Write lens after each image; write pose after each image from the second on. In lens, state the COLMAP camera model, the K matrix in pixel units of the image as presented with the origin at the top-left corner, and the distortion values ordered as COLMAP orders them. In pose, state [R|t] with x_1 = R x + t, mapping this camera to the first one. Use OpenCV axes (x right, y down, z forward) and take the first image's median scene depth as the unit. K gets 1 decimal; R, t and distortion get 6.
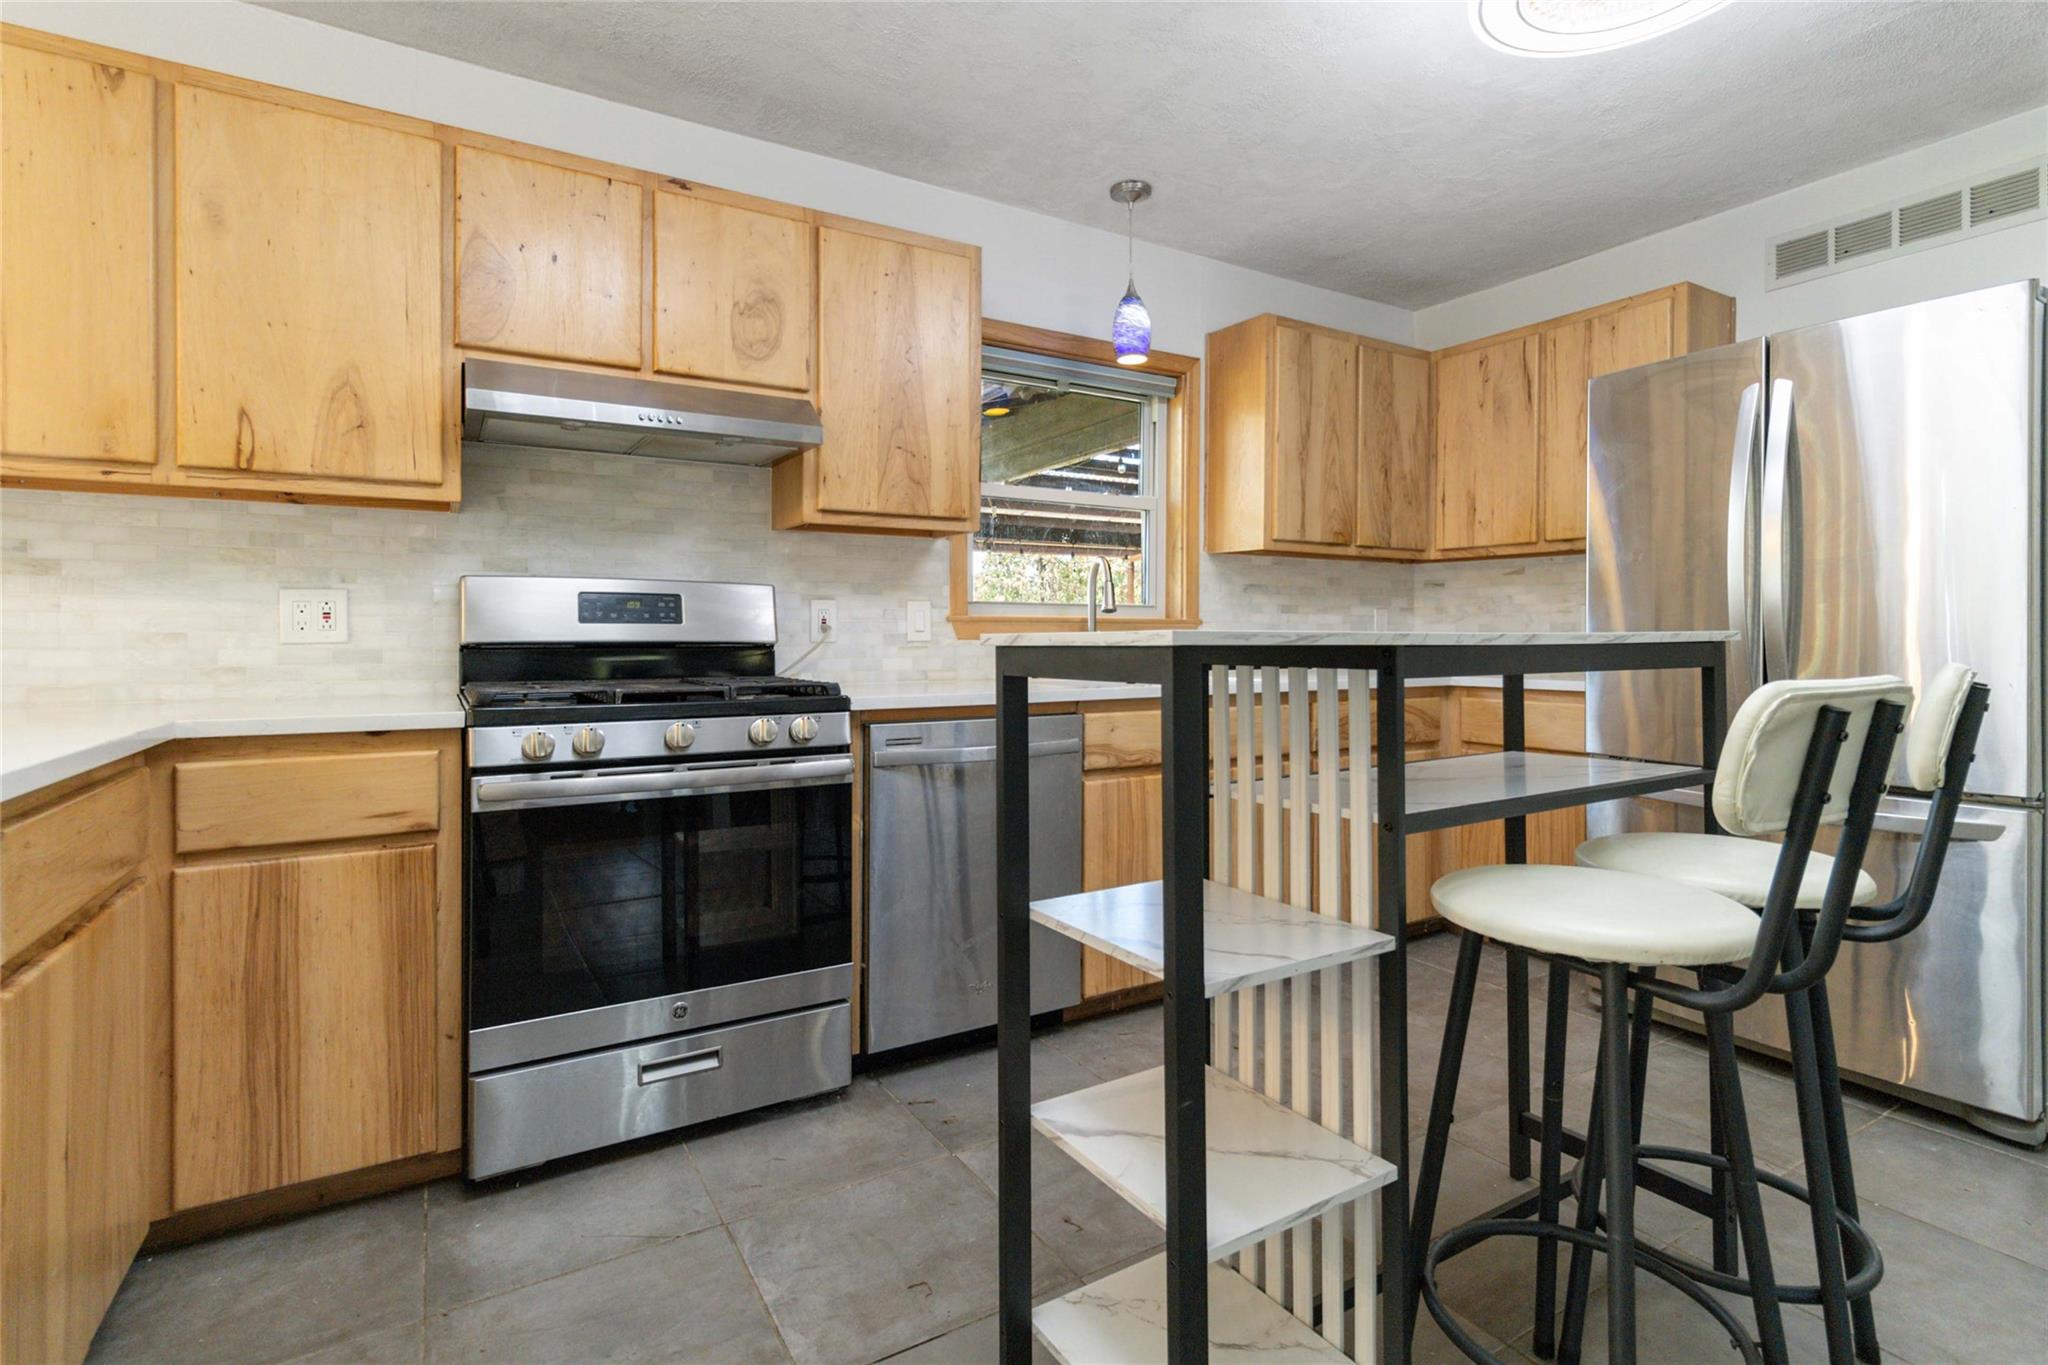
lens RADIAL K [[983.2, 0, 1030.2], [0, 983.2, 630.3], [0, 0, 1]] dist [0.000516, 0.000447]
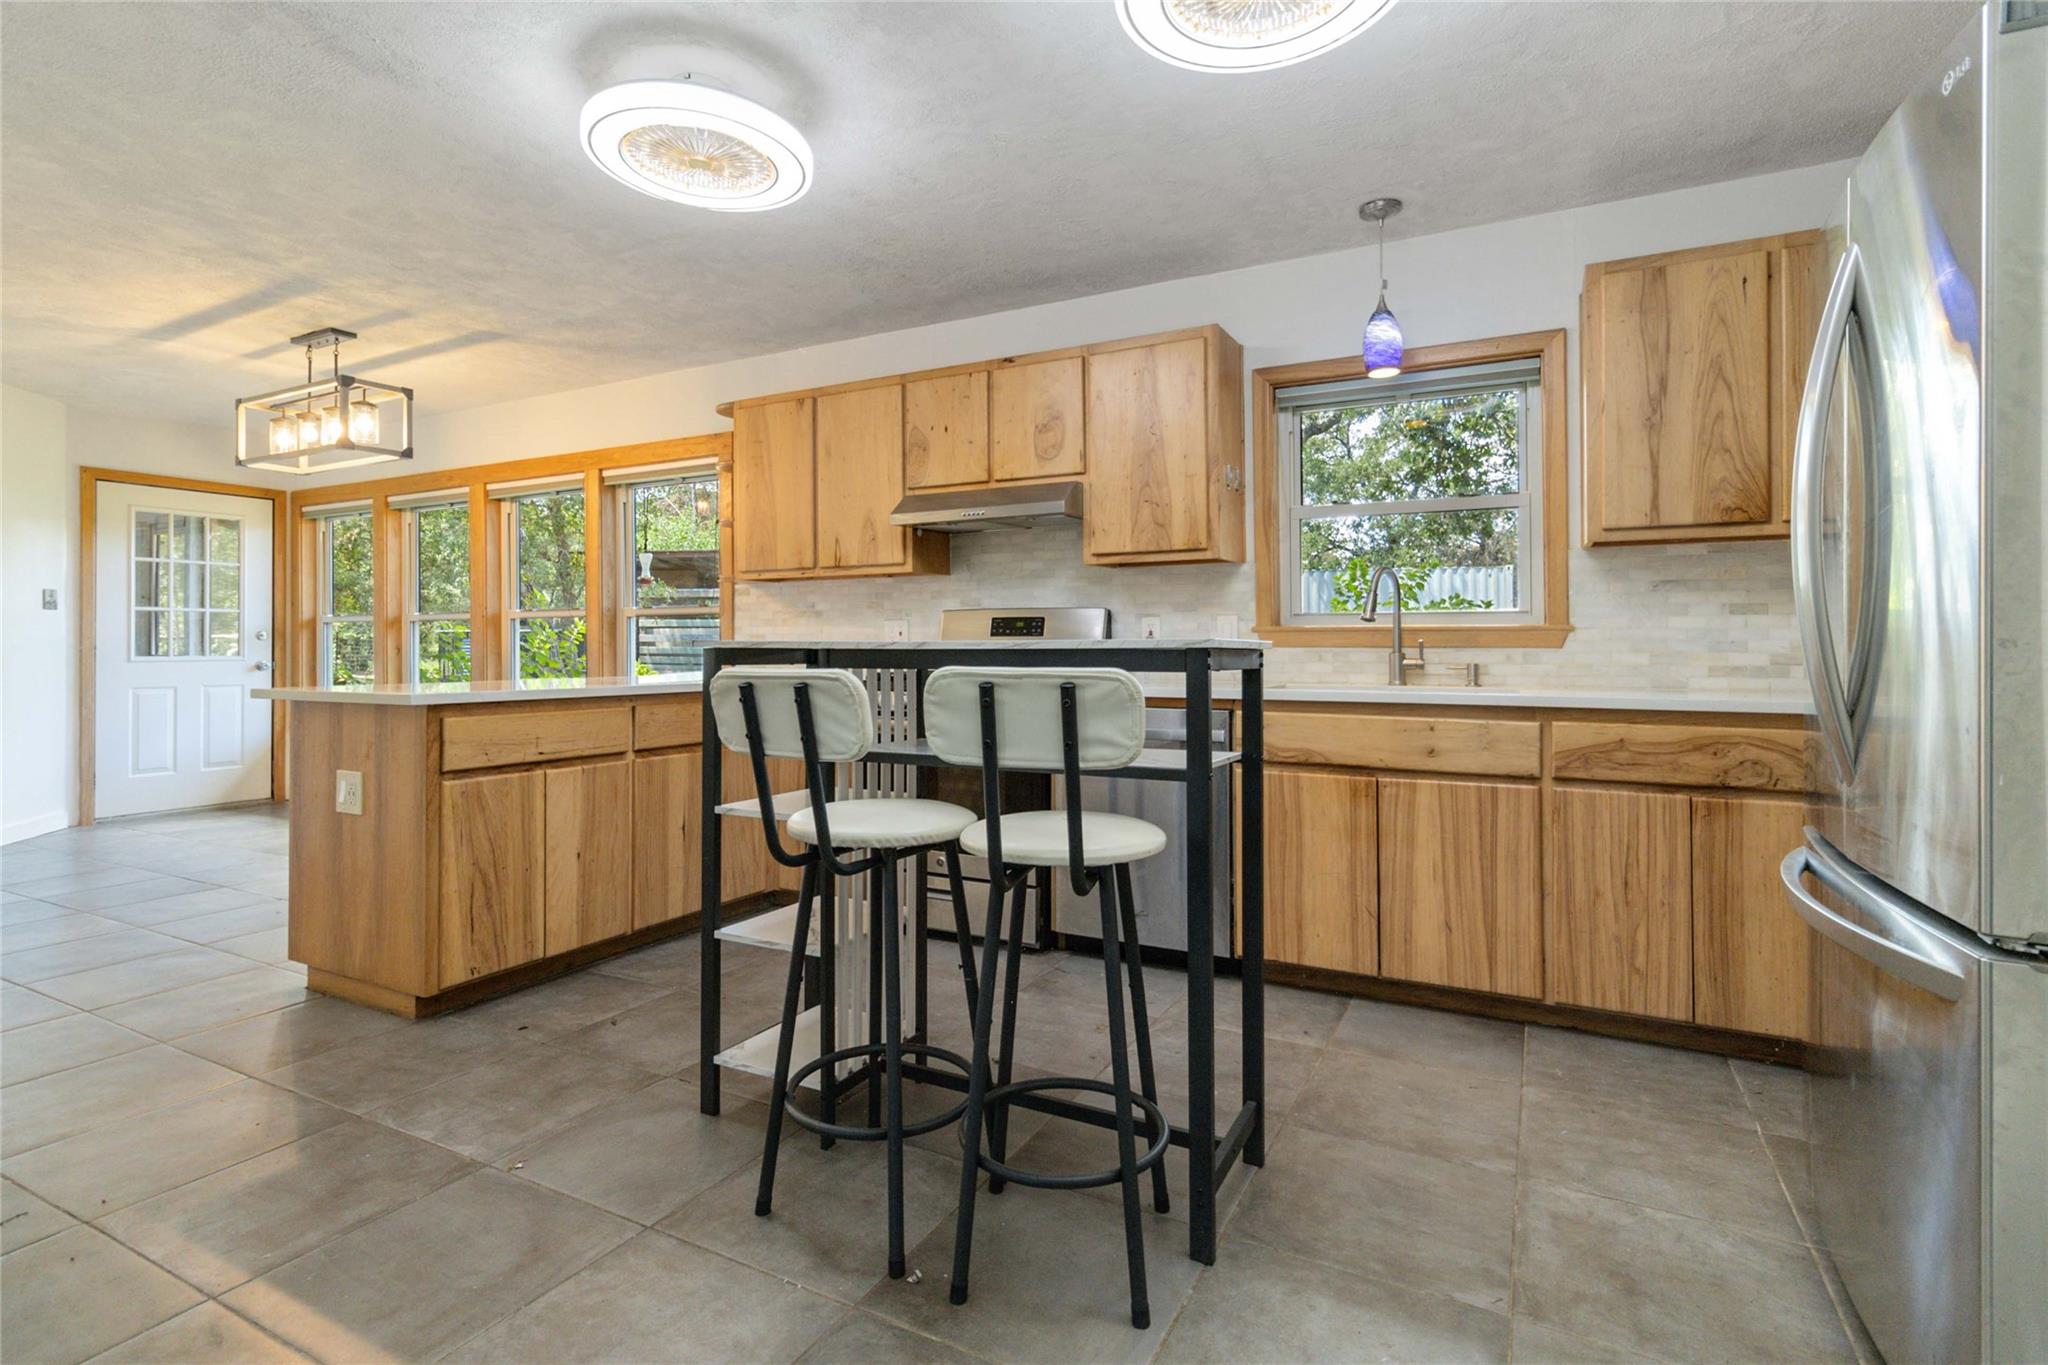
lens RADIAL K [[976.9, 0, 1039.8], [0, 976.9, 630.6], [0, 0, 1]] dist [-0.000340, 0.001376]
pose [[0.519504, -0.013589, -0.854360, 0.906565], [0.003720, 0.999900, -0.013642, 0.005262], [0.854460, 0.003909, 0.519502, 0.197362]]
